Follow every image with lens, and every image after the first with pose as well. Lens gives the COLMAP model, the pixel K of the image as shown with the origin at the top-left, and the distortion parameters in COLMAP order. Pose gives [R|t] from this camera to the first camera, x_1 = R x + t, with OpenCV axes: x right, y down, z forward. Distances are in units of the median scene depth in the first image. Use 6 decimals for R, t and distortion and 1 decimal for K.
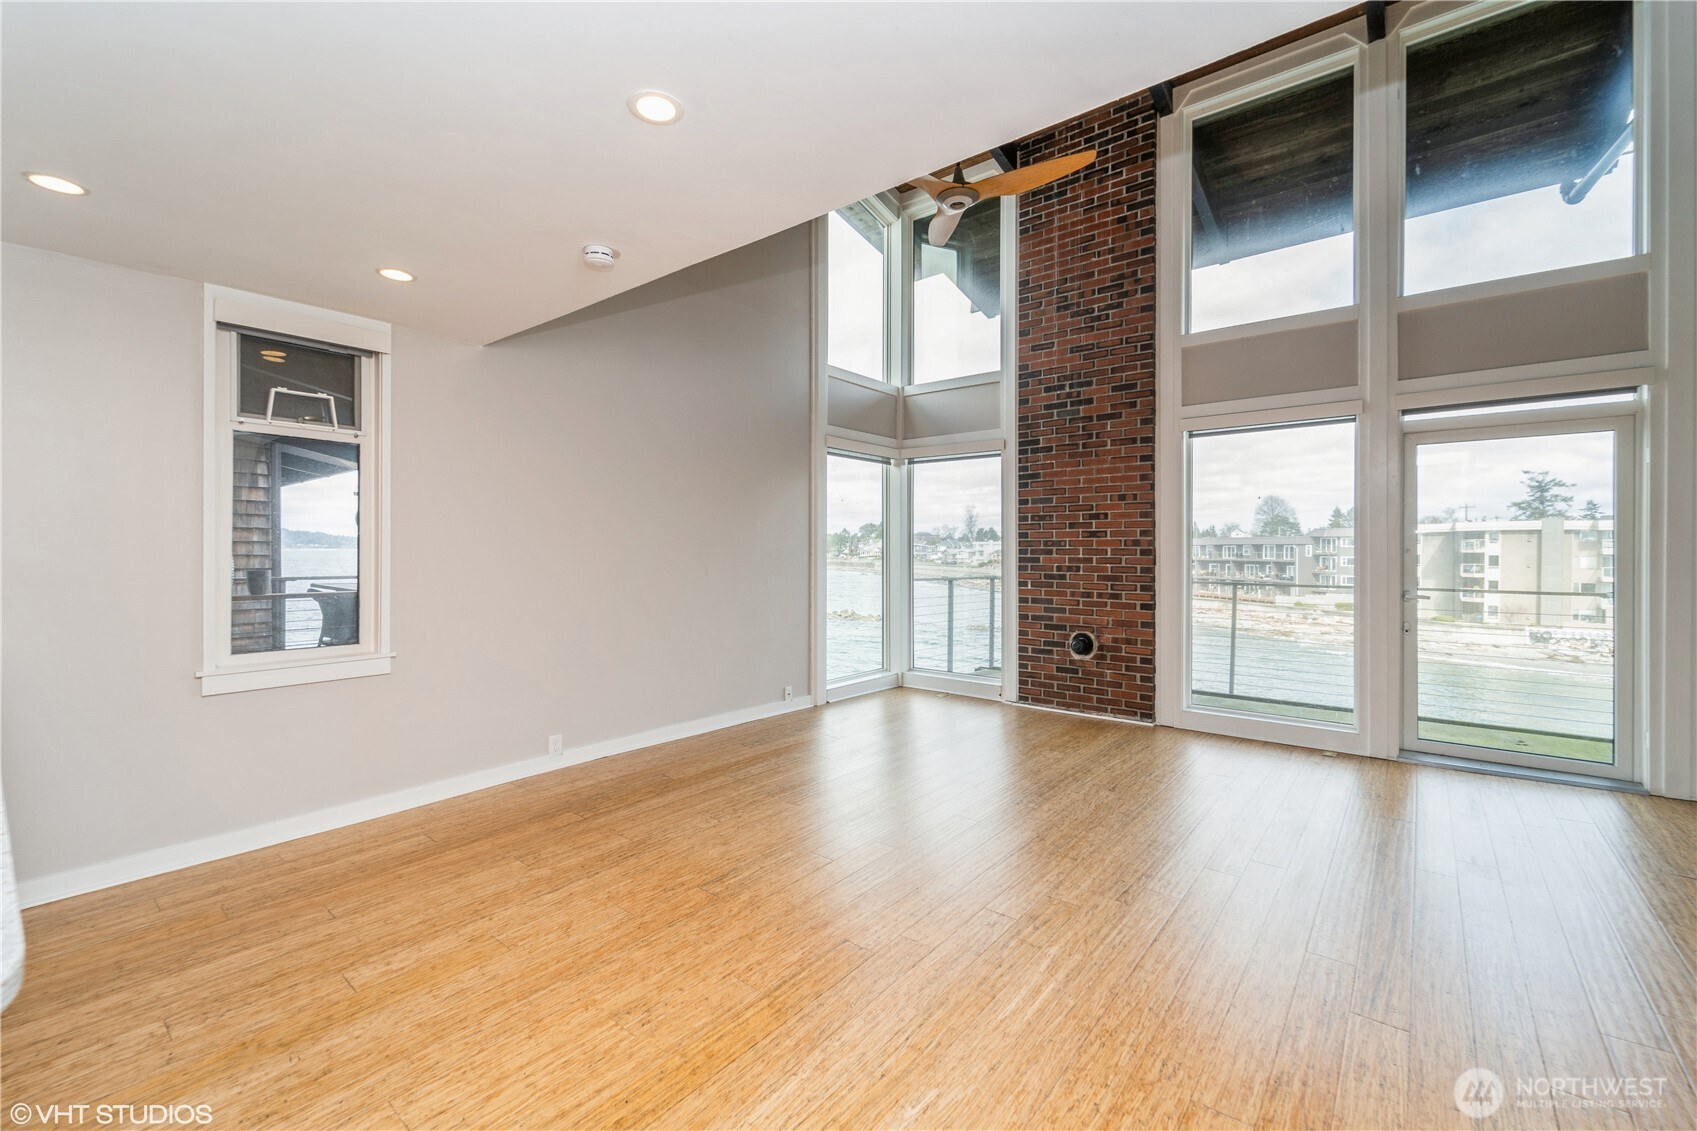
lens RADIAL K [[709.6, 0, 848.5], [0, 709.6, 565.5], [0, 0, 1]] dist [0.004114, 0.000567]
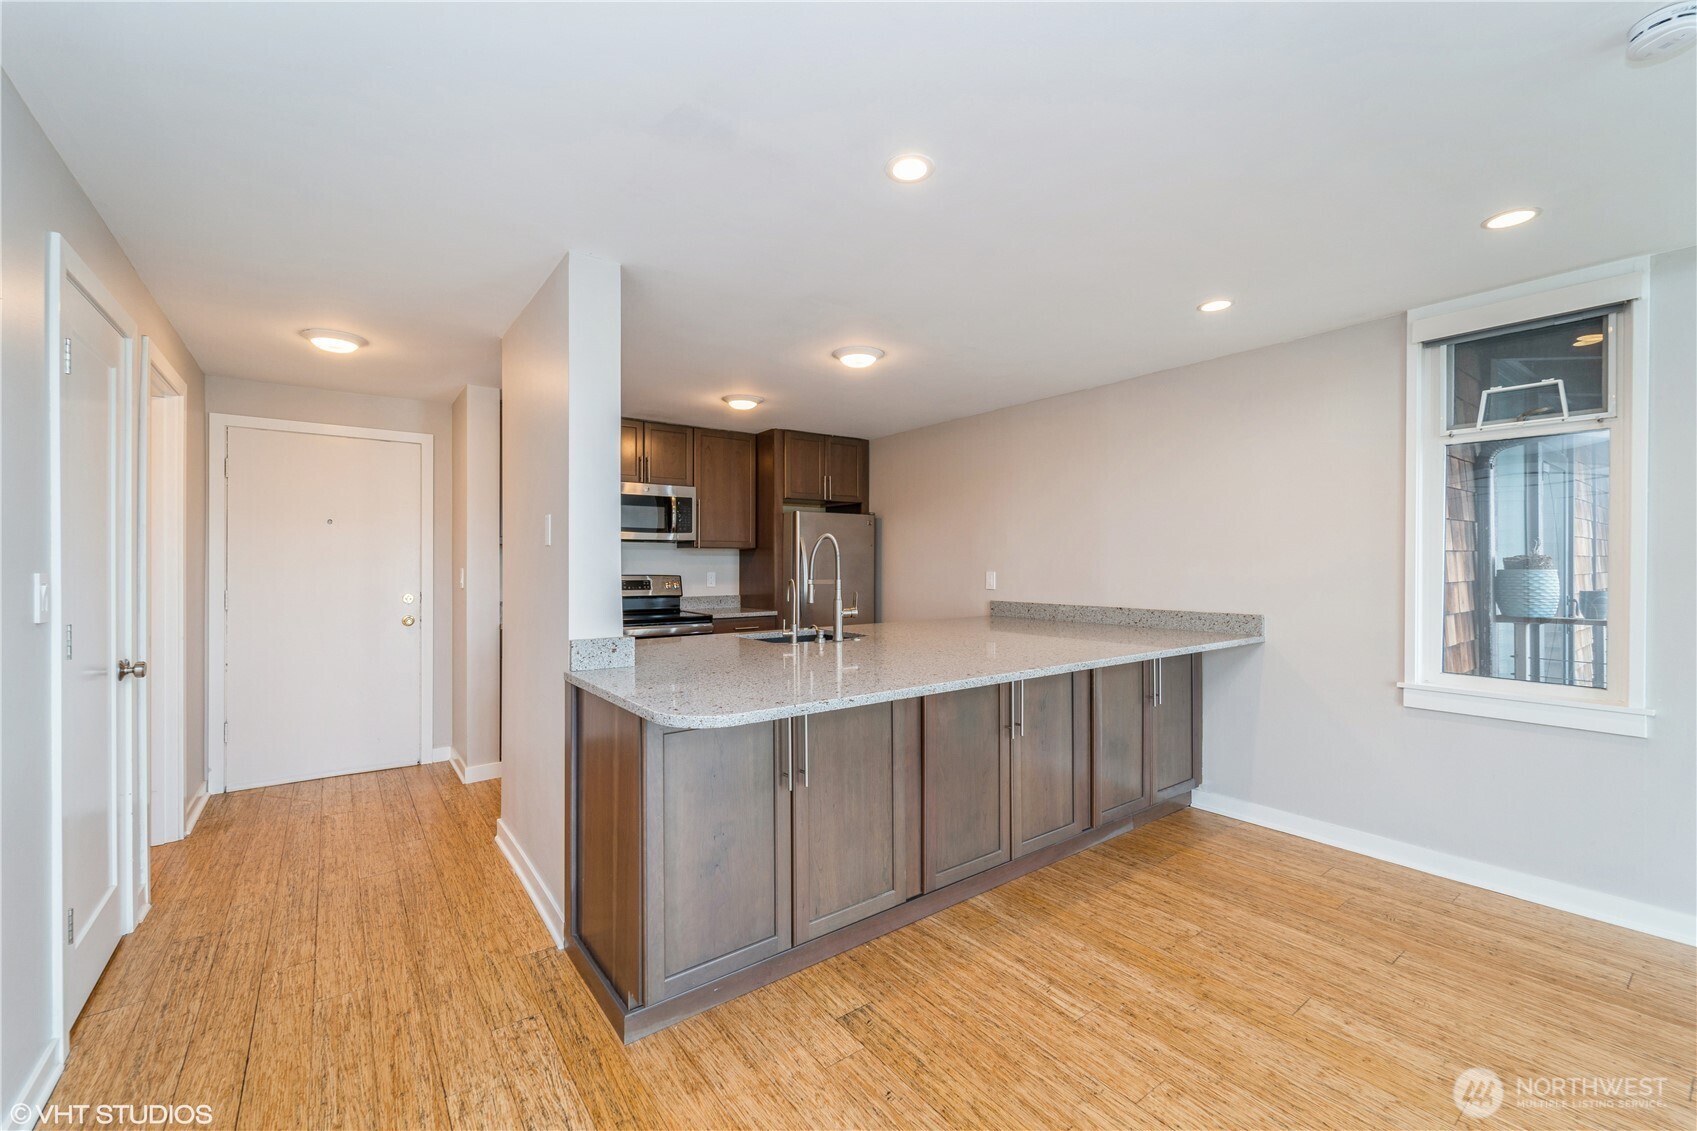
lens RADIAL K [[696.3, 0, 848.5], [0, 696.3, 565.5], [0, 0, 1]] dist [-0.000060, -0.000190]
pose [[-0.252859, -0.000748, -0.967503, 0.288430], [-0.021588, 0.999755, 0.004870, -0.010409], [0.967262, 0.022118, -0.252814, 0.462078]]
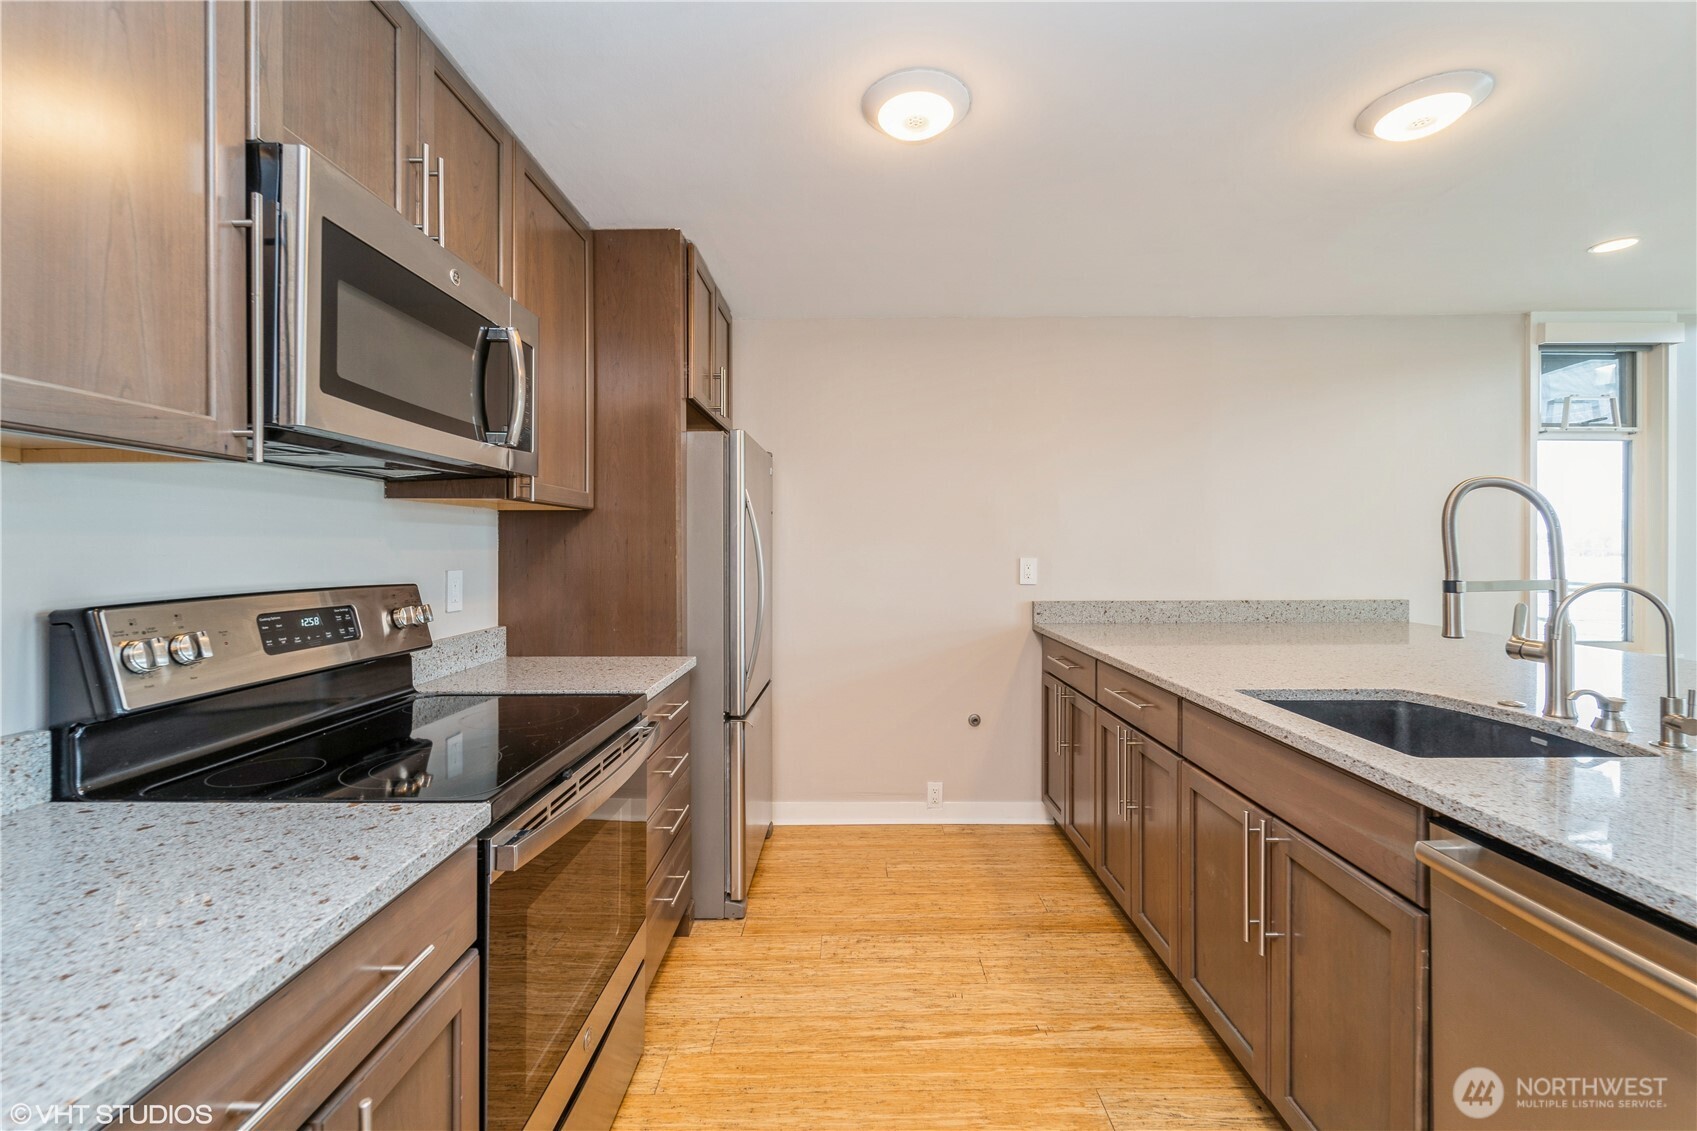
lens RADIAL K [[696.3, 0, 848.5], [0, 696.3, 565.5], [0, 0, 1]] dist [-0.000060, -0.000190]
pose [[0.619480, 0.016054, -0.784849, -0.713833], [-0.012655, 0.999865, 0.010464, 0.008834], [0.784911, 0.003450, 0.619599, -0.554077]]
